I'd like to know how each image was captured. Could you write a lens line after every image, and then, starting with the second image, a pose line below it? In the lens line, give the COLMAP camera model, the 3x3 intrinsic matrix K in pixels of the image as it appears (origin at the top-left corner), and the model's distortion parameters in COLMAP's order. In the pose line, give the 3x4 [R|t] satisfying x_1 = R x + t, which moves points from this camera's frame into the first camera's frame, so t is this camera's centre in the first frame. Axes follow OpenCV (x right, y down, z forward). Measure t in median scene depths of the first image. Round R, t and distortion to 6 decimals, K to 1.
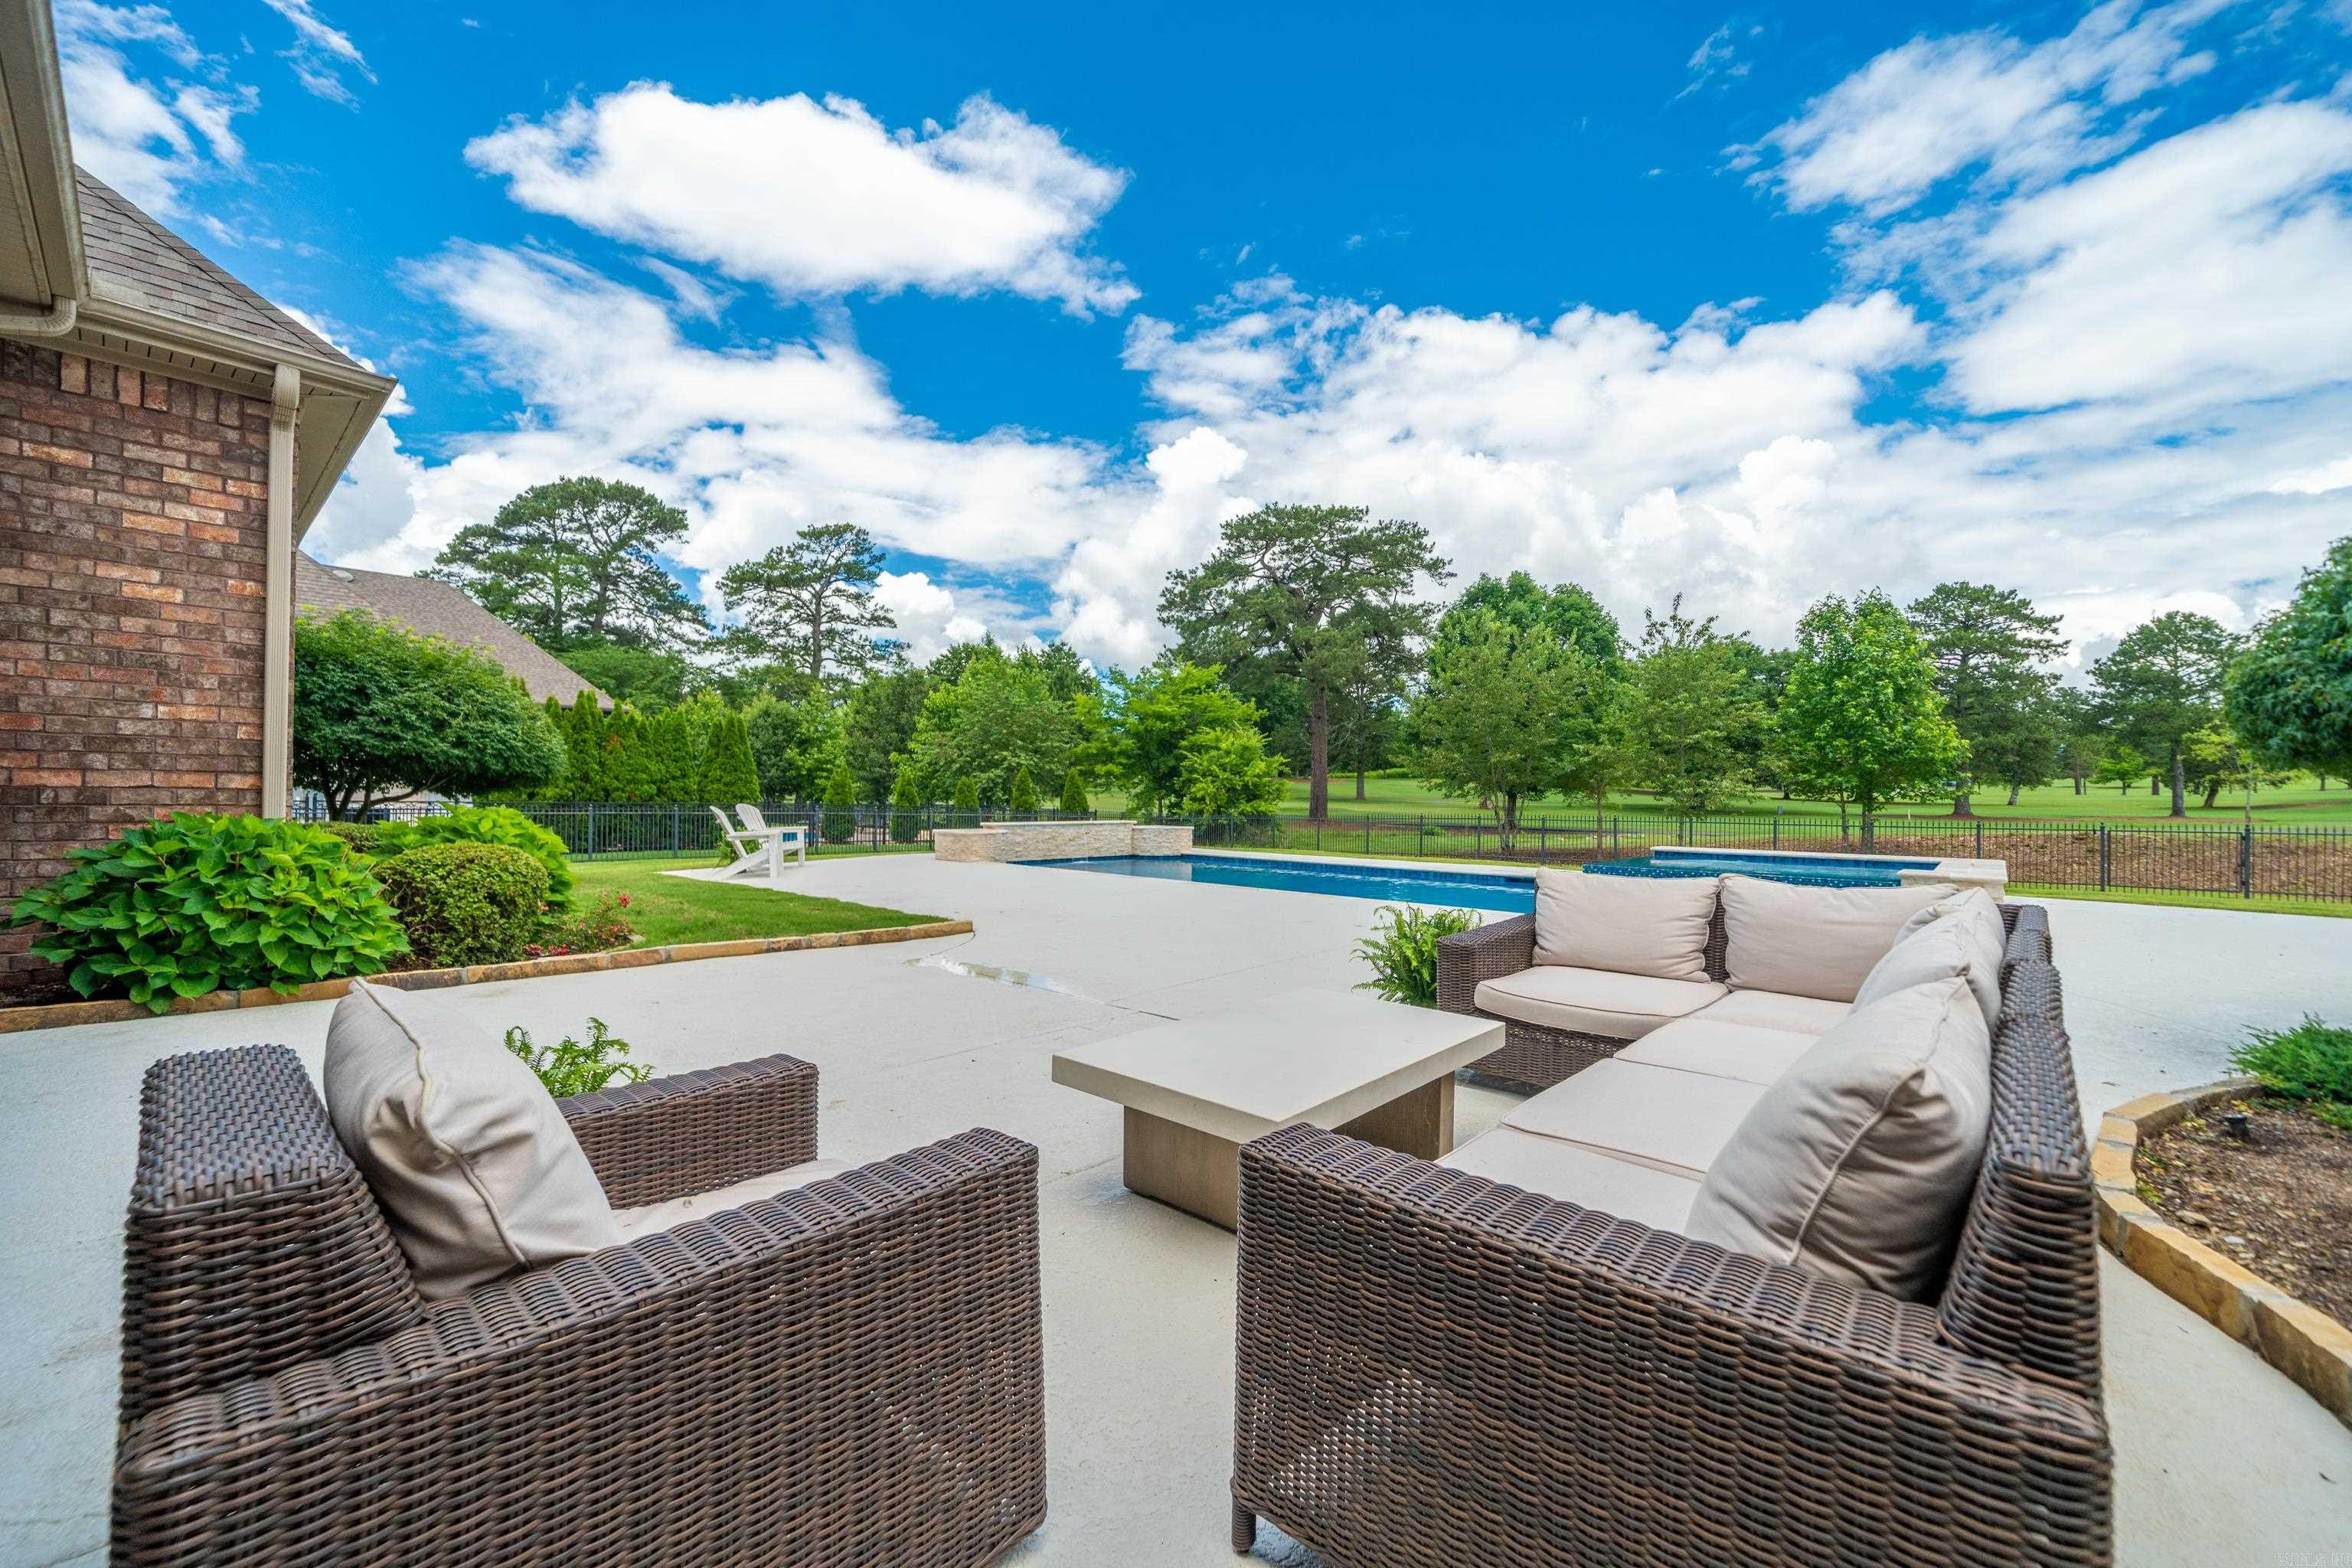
lens RADIAL K [[920.5, 0, 1175.3], [0, 920.5, 772.8], [0, 0, 1]] dist [-0.016721, 0.000224]
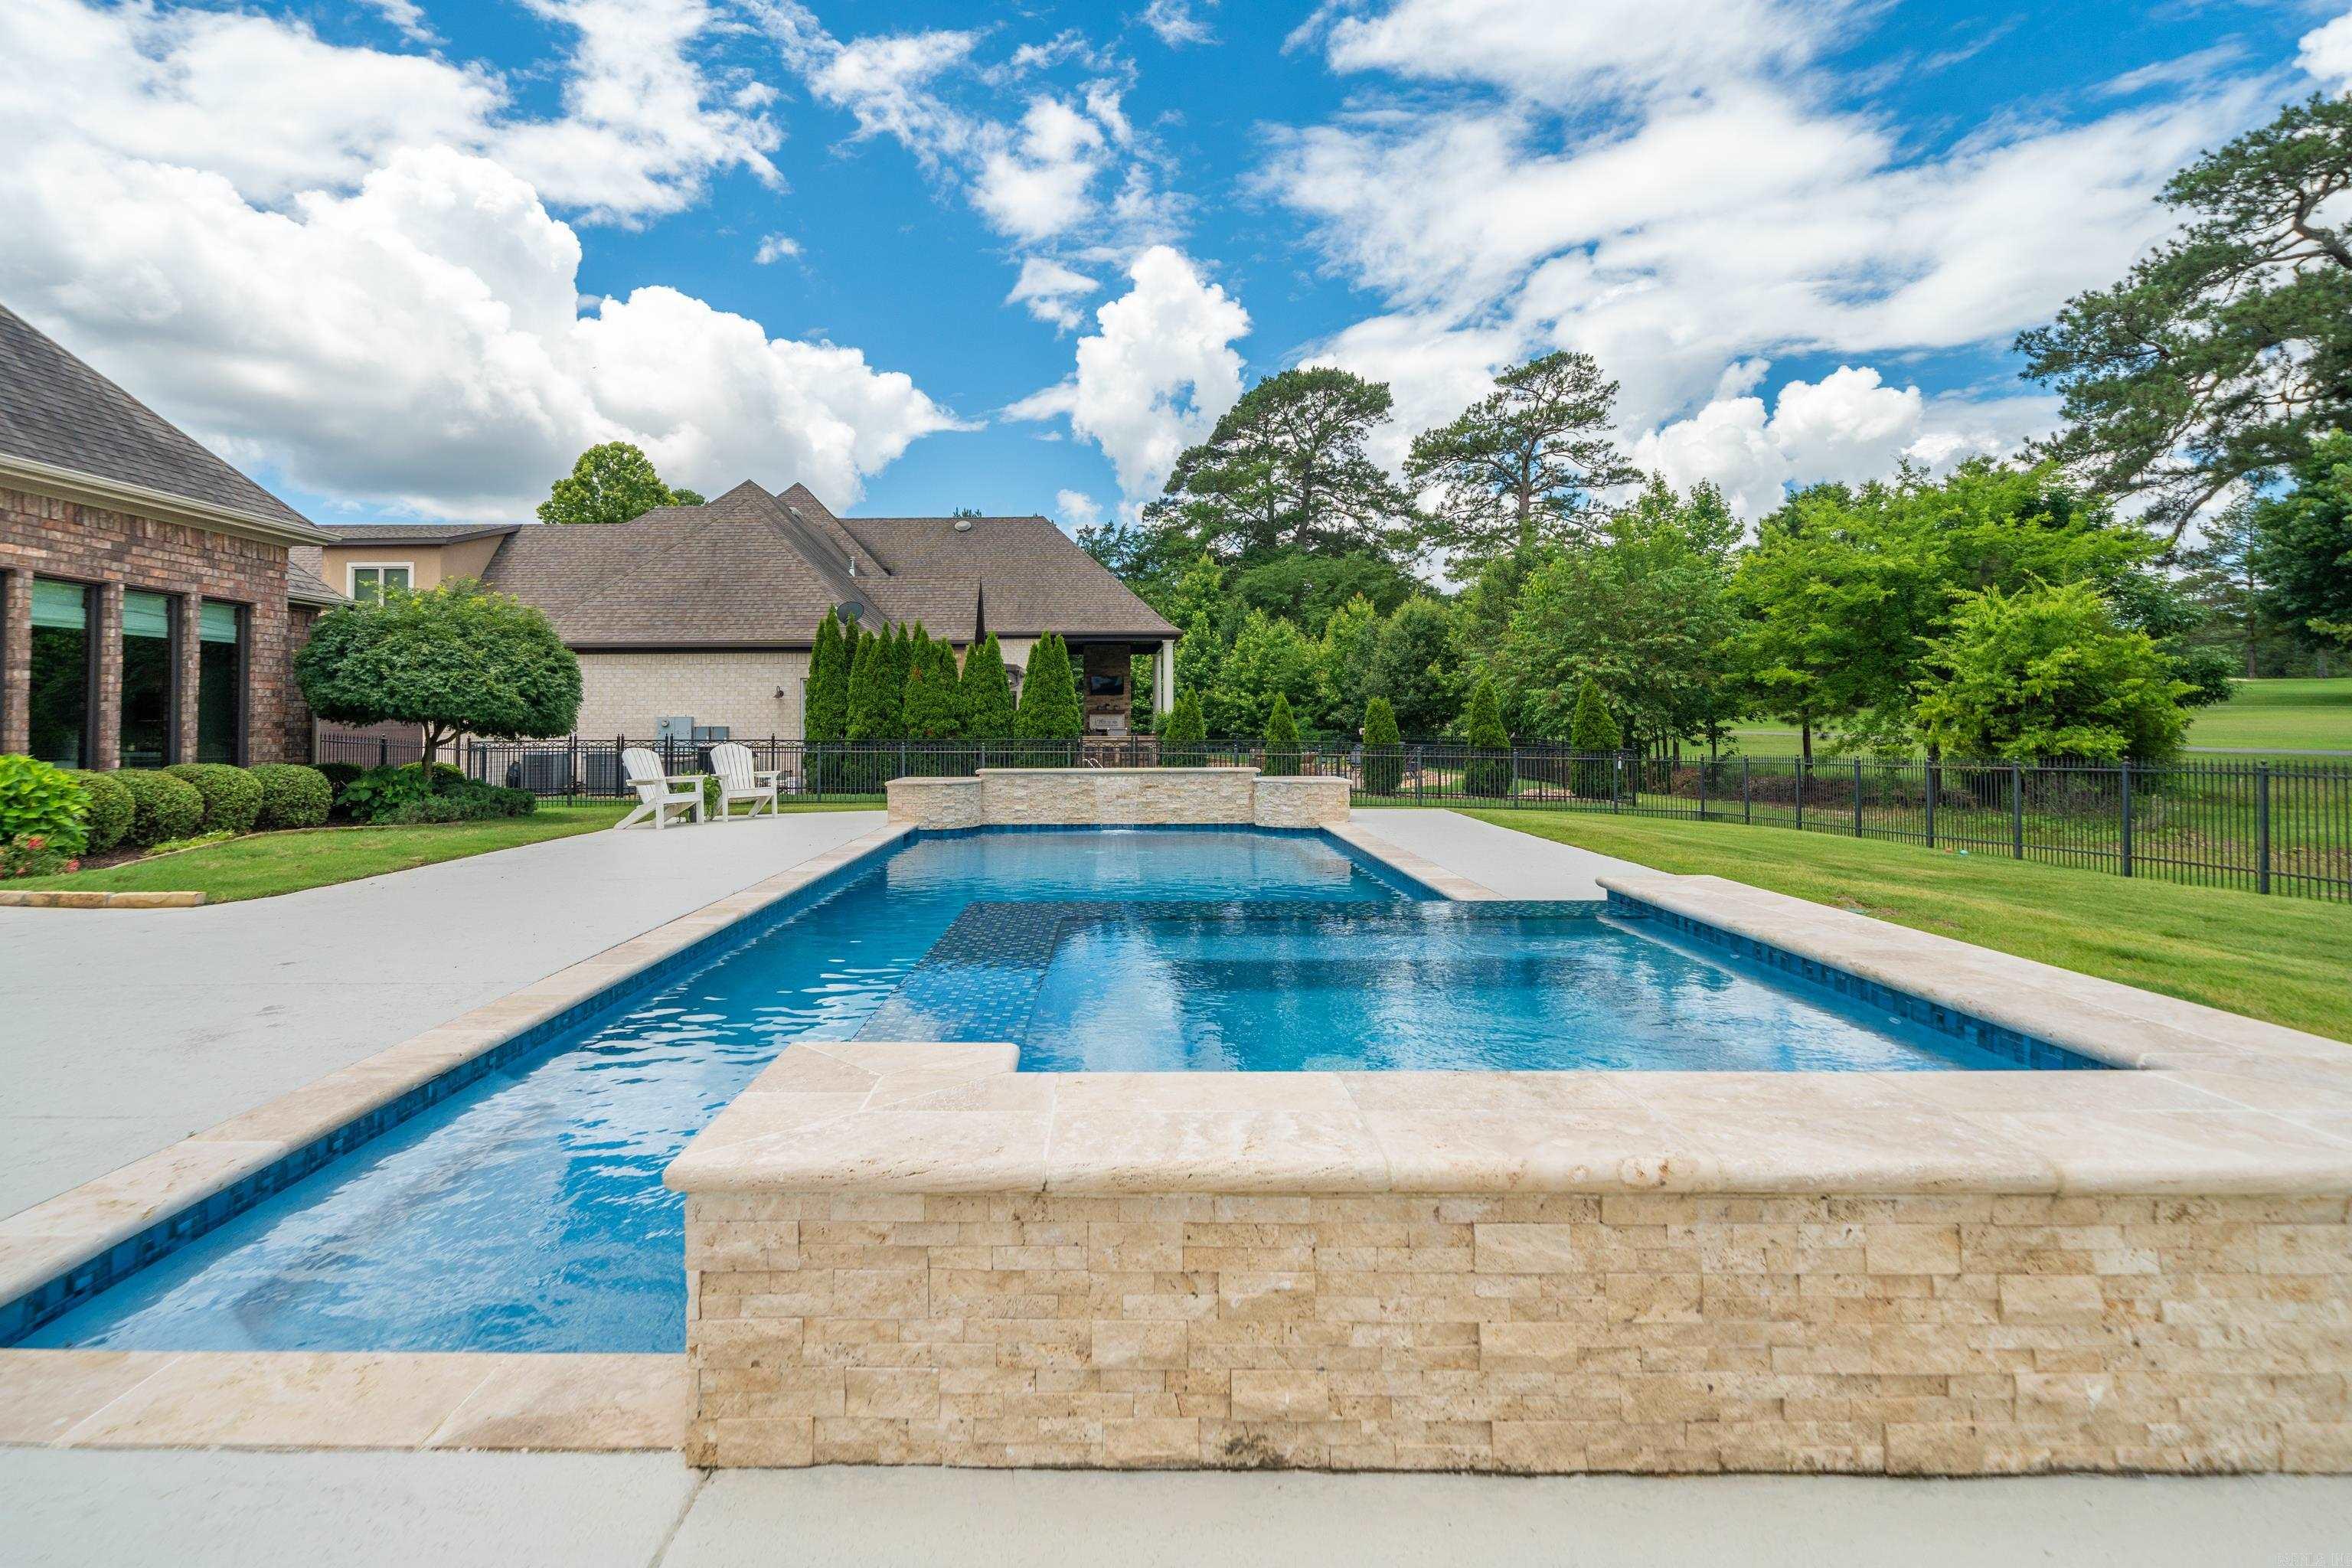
lens RADIAL K [[1202.4, 0, 1115.4], [0, 1202.4, 712.5], [0, 0, 1]] dist [0.006488, -0.000485]
pose [[0.658316, -0.017770, -0.752532, 0.150314], [0.032546, 0.999458, 0.004870, 0.000682], [0.752038, -0.027698, 0.658538, 0.107297]]
